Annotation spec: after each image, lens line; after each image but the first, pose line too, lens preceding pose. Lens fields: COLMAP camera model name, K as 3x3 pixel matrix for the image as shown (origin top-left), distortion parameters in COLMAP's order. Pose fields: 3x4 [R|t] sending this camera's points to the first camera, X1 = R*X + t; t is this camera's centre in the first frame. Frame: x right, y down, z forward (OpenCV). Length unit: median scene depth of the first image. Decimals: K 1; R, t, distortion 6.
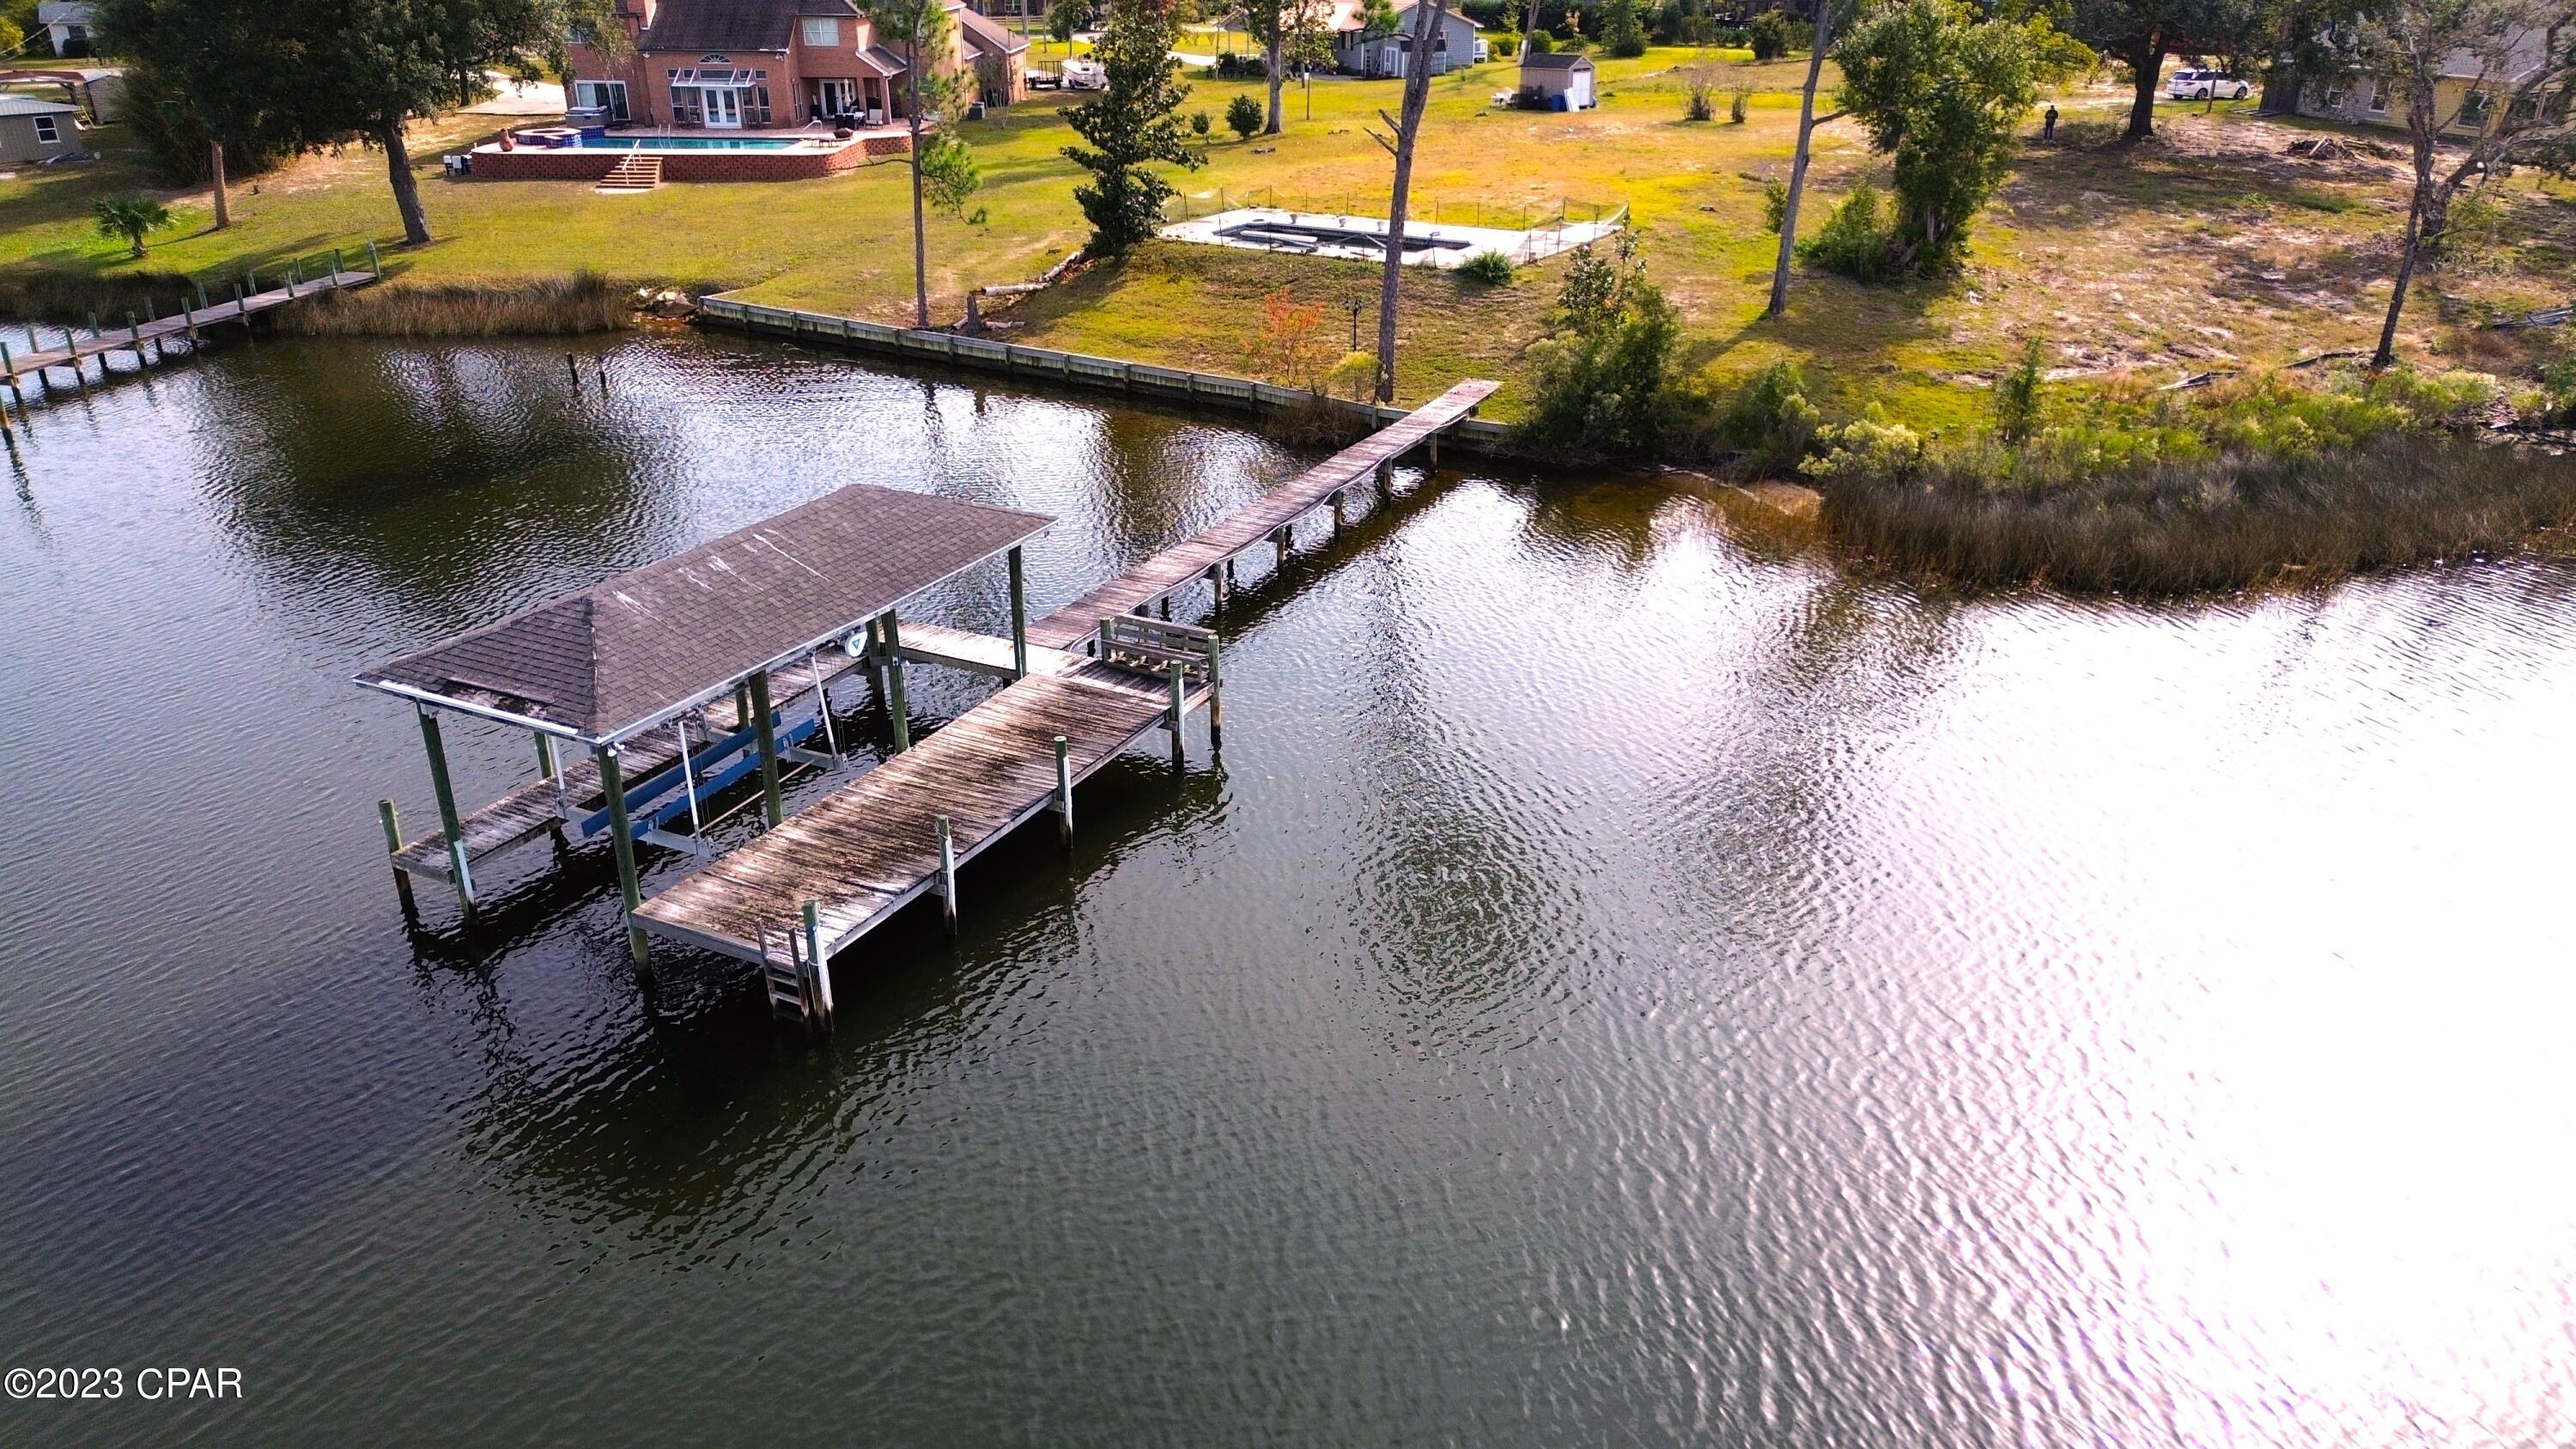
lens RADIAL K [[1785.7, 0, 1288.0], [0, 1785.7, 724.5], [0, 0, 1]] dist [0.075309, -0.083339]
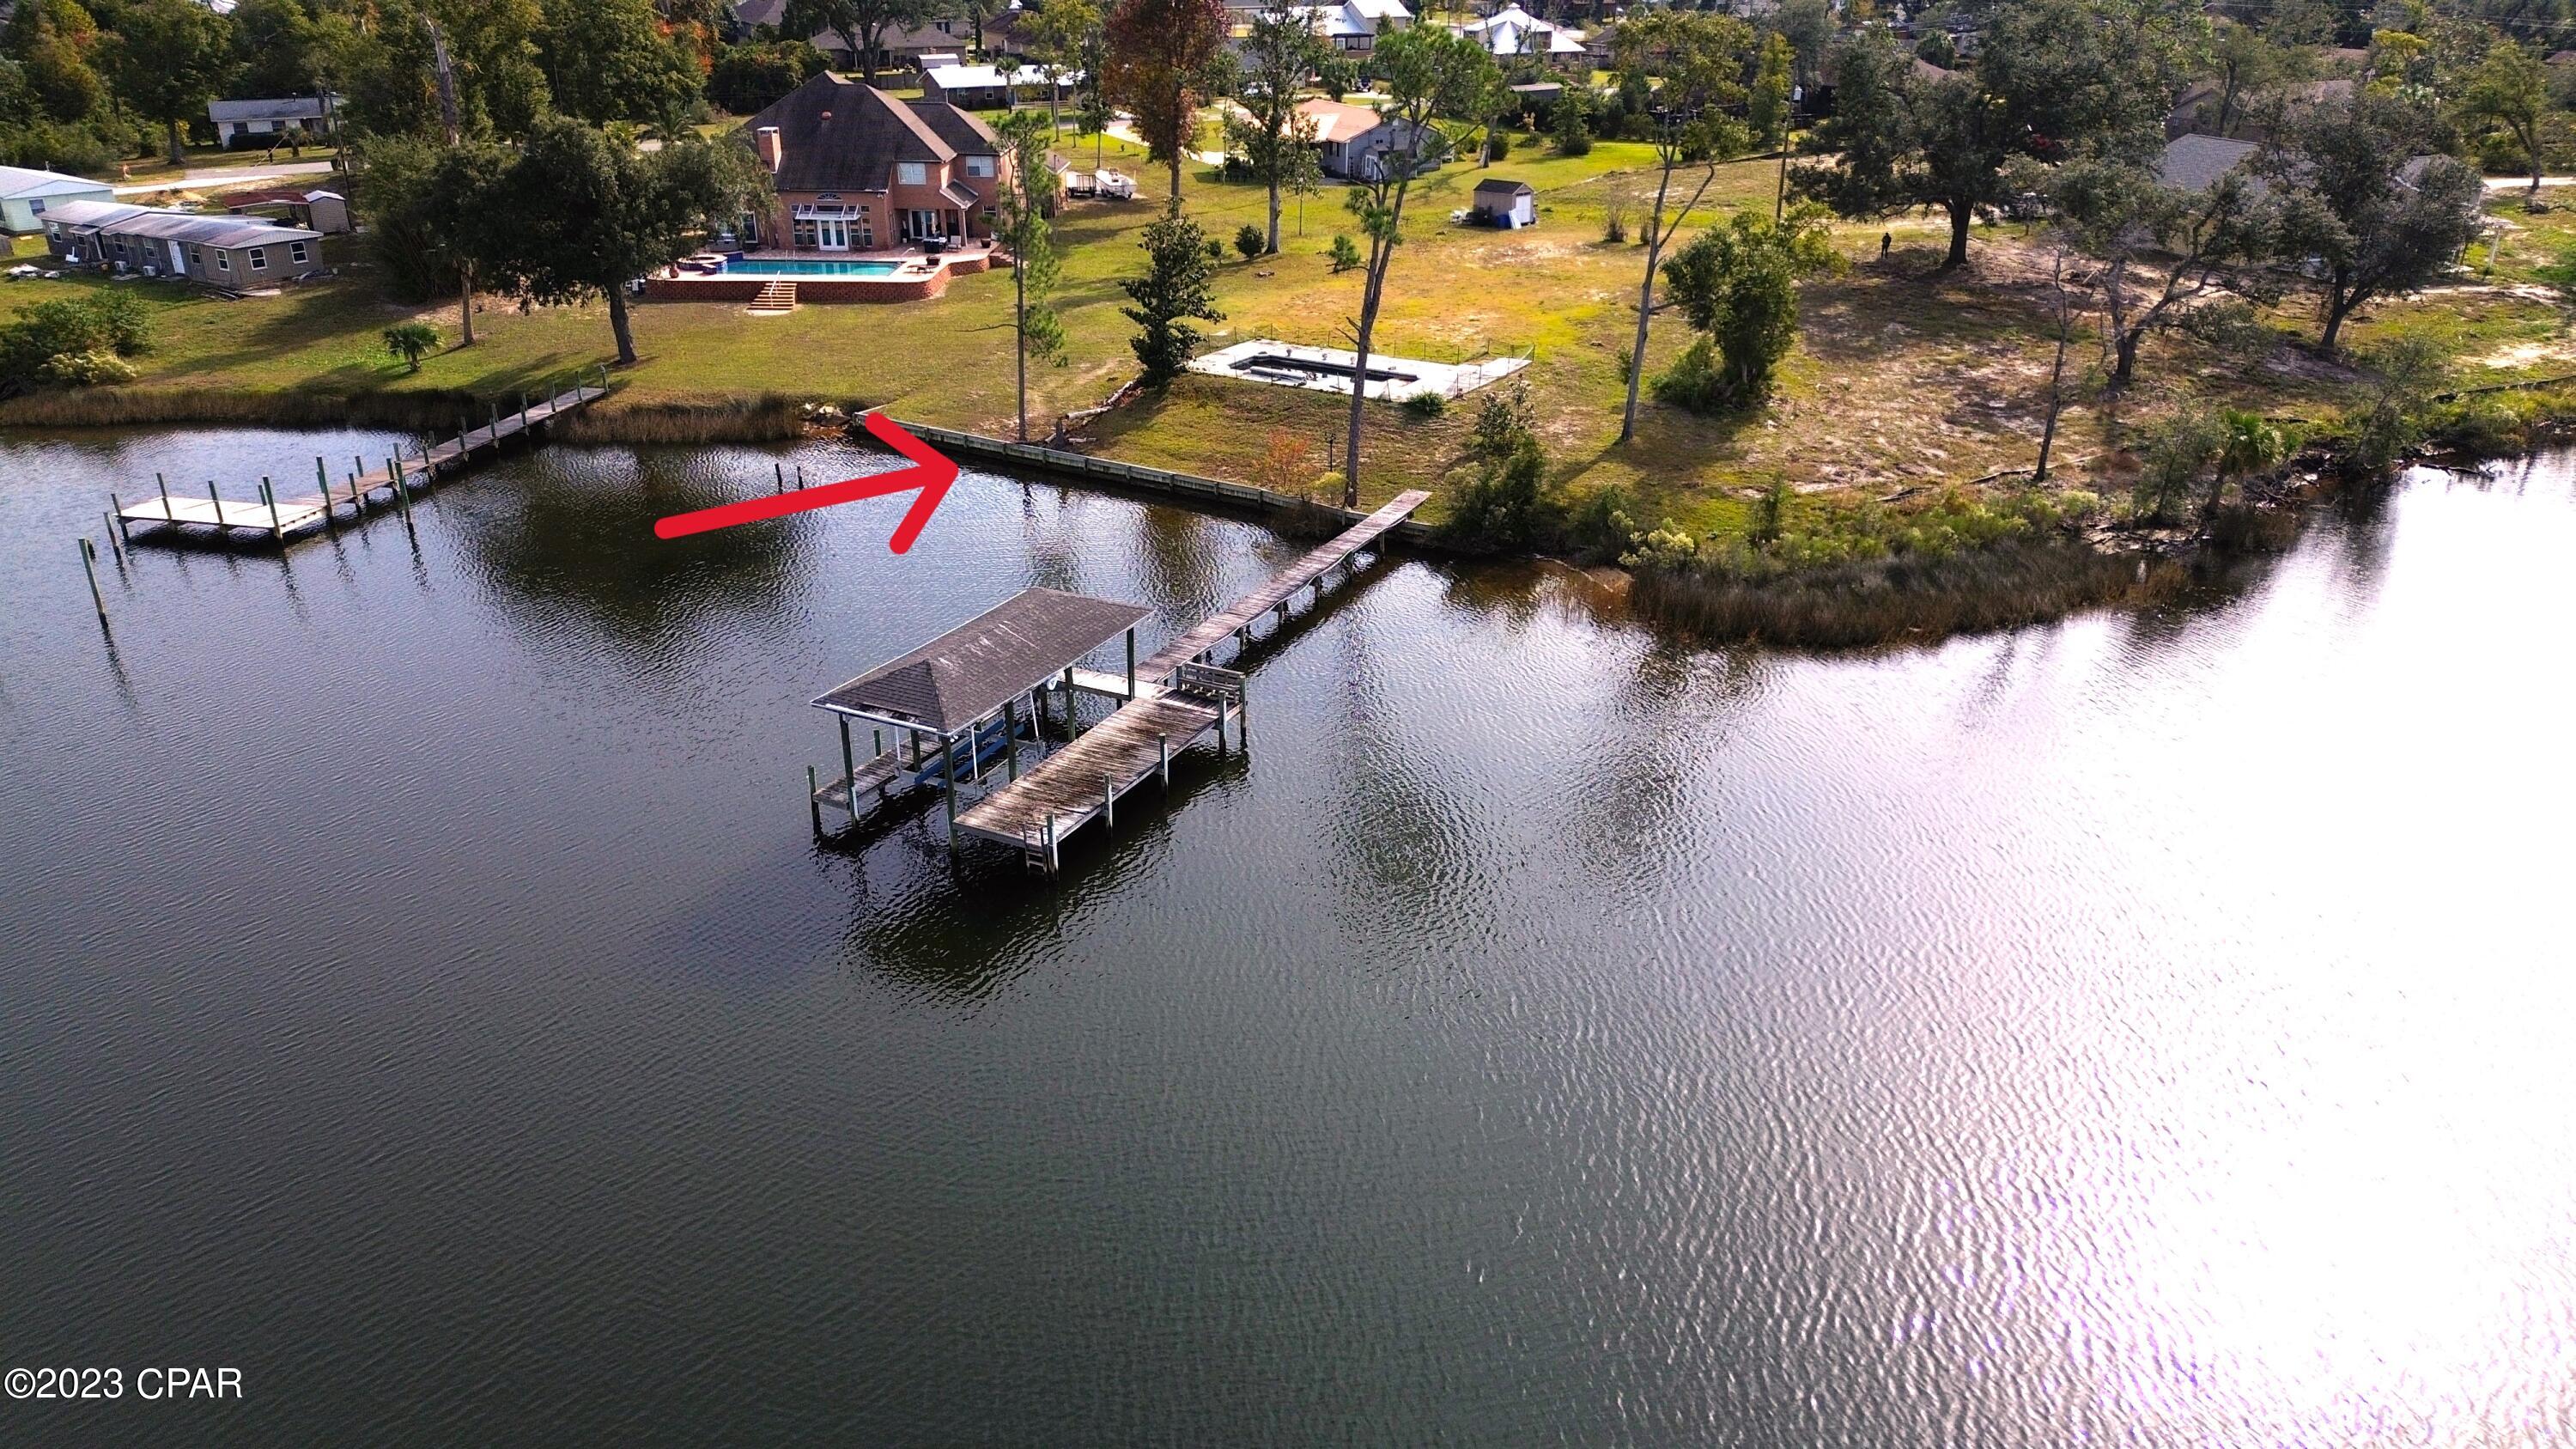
lens RADIAL K [[1785.7, 0, 1288.0], [0, 1785.7, 724.5], [0, 0, 1]] dist [0.075309, -0.083339]
pose [[0.999990, 0.002263, 0.003963, -0.002484], [-0.002259, 0.999997, -0.001175, -0.000232], [-0.003966, 0.001166, 0.999991, -0.401738]]
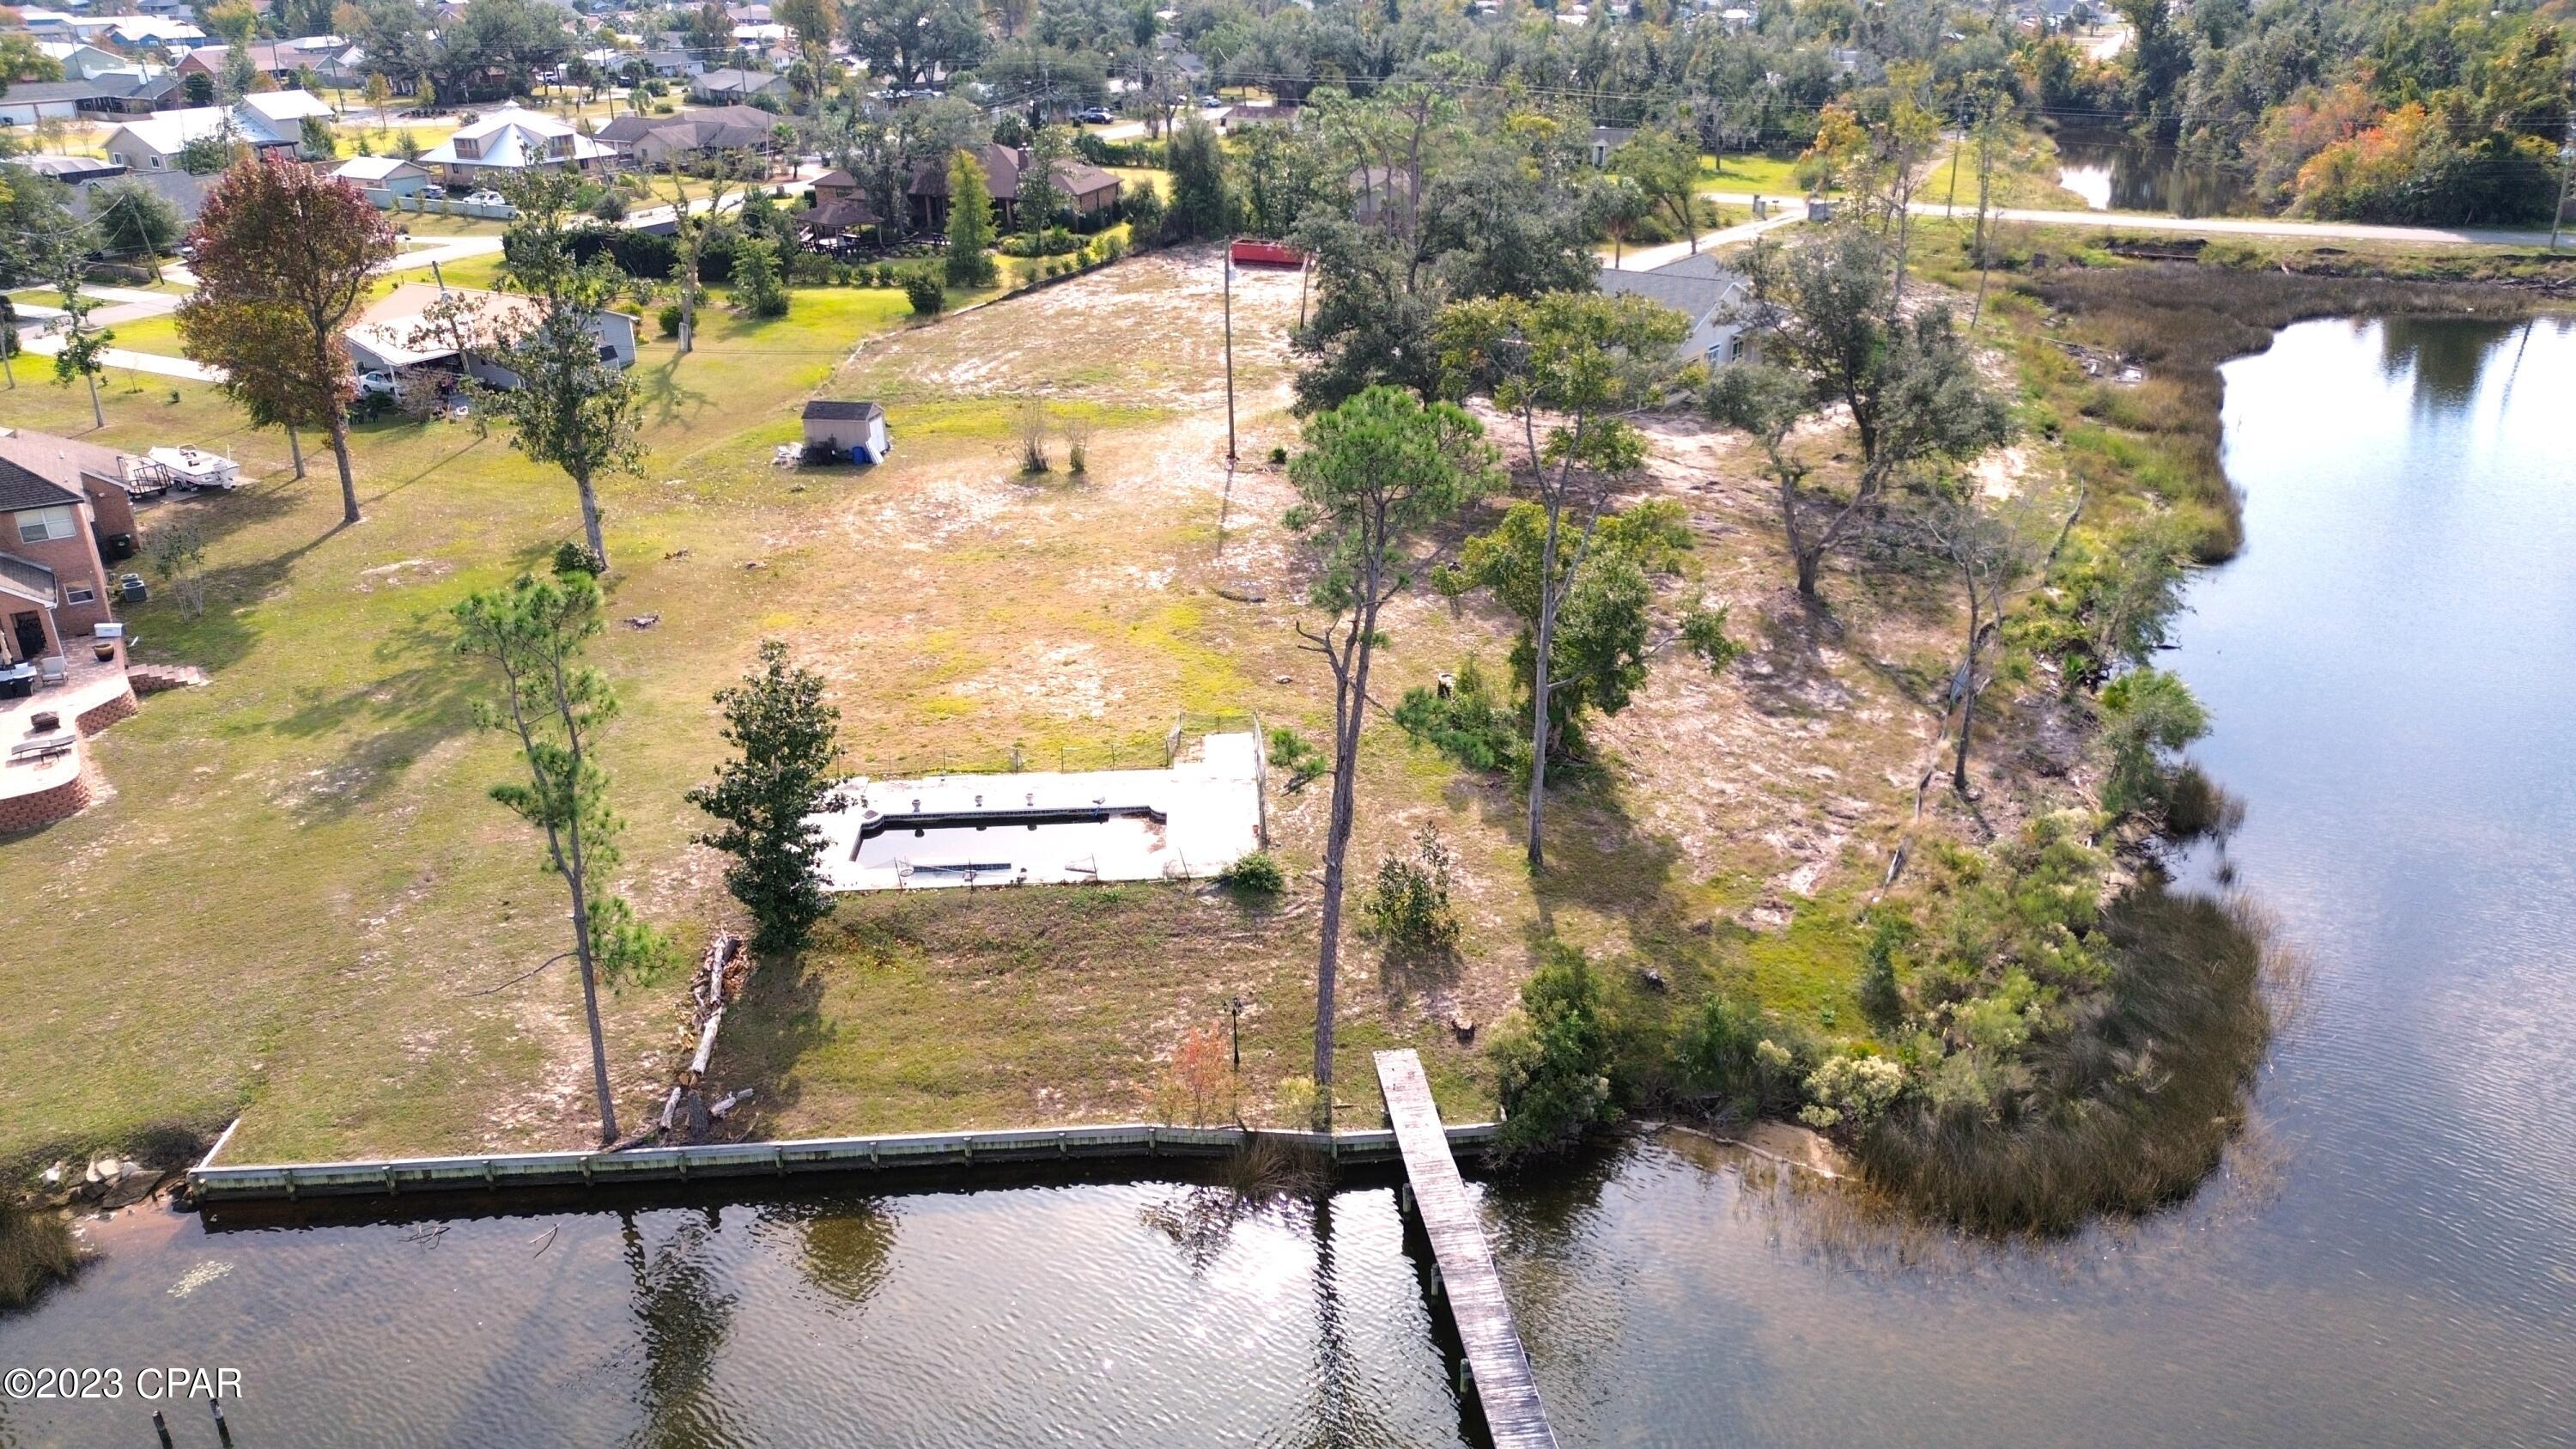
lens RADIAL K [[1785.7, 0, 1288.0], [0, 1785.7, 724.5], [0, 0, 1]] dist [0.075309, -0.083339]
pose [[0.815863, -0.240405, 0.525903, -0.340883], [0.247057, 0.967211, 0.058868, -0.376114], [-0.522811, 0.081900, 0.848505, 0.195236]]
